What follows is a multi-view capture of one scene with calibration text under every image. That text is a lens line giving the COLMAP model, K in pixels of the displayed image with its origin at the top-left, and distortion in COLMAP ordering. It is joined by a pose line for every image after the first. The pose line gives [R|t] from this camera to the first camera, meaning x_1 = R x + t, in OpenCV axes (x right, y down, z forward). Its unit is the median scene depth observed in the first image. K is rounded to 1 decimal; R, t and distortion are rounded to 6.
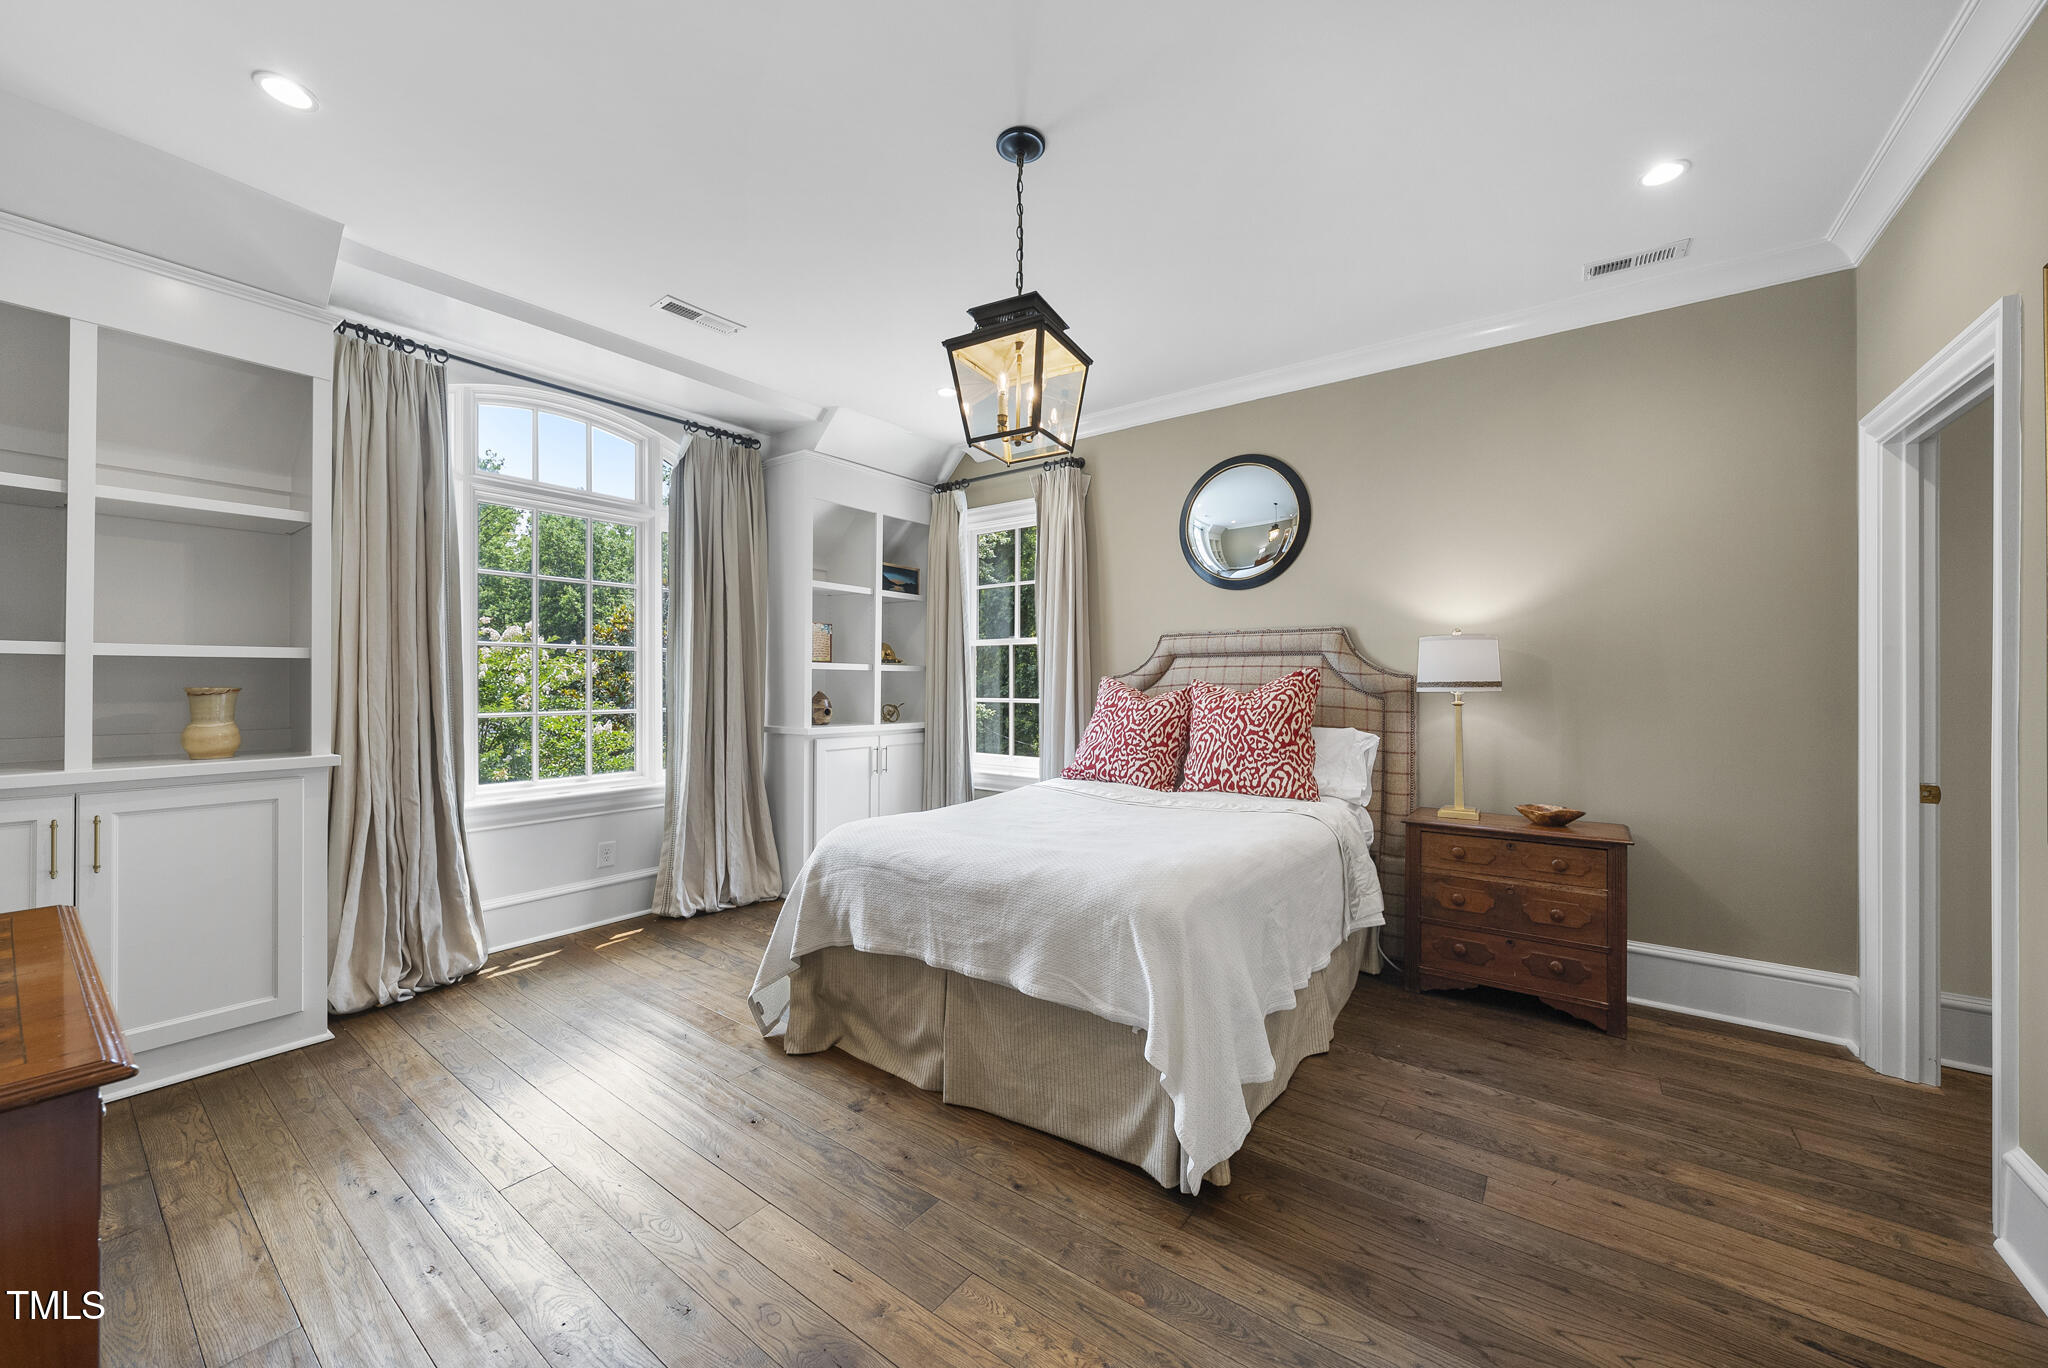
lens RADIAL K [[748.3, 0, 1022.4], [0, 748.3, 680.8], [0, 0, 1]] dist [-0.001538, -0.000054]
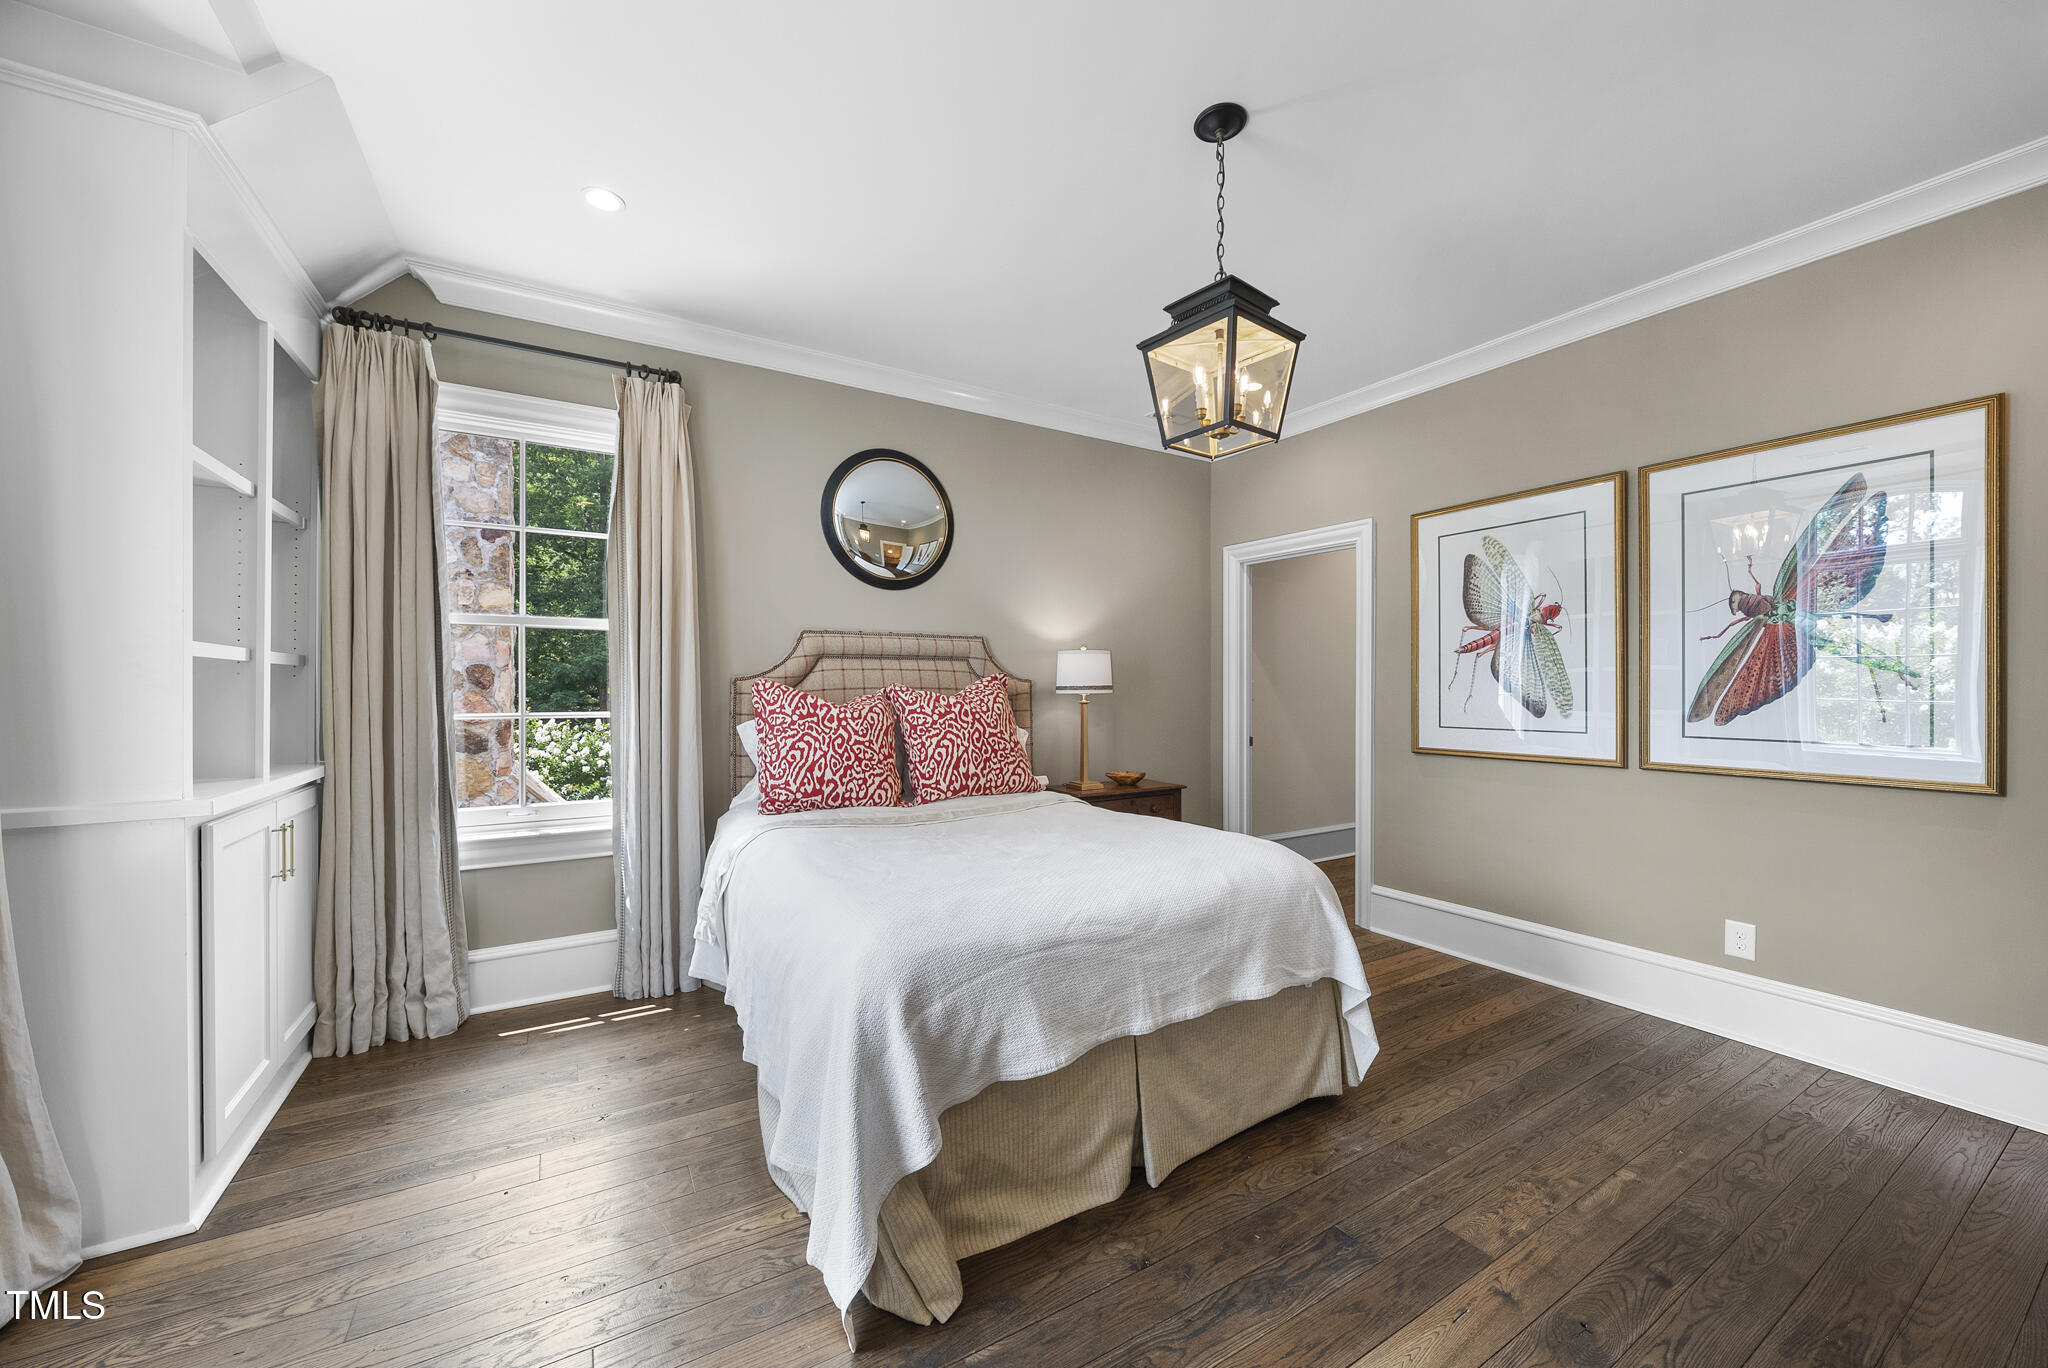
lens RADIAL K [[757.0, 0, 1025.1], [0, 757.0, 690.3], [0, 0, 1]] dist [-0.002797, -0.000145]
pose [[0.390257, -0.006426, 0.920683, -0.628144], [-0.001901, 0.999968, 0.007785, -0.000487], [-0.920704, -0.004788, 0.390233, 0.538944]]
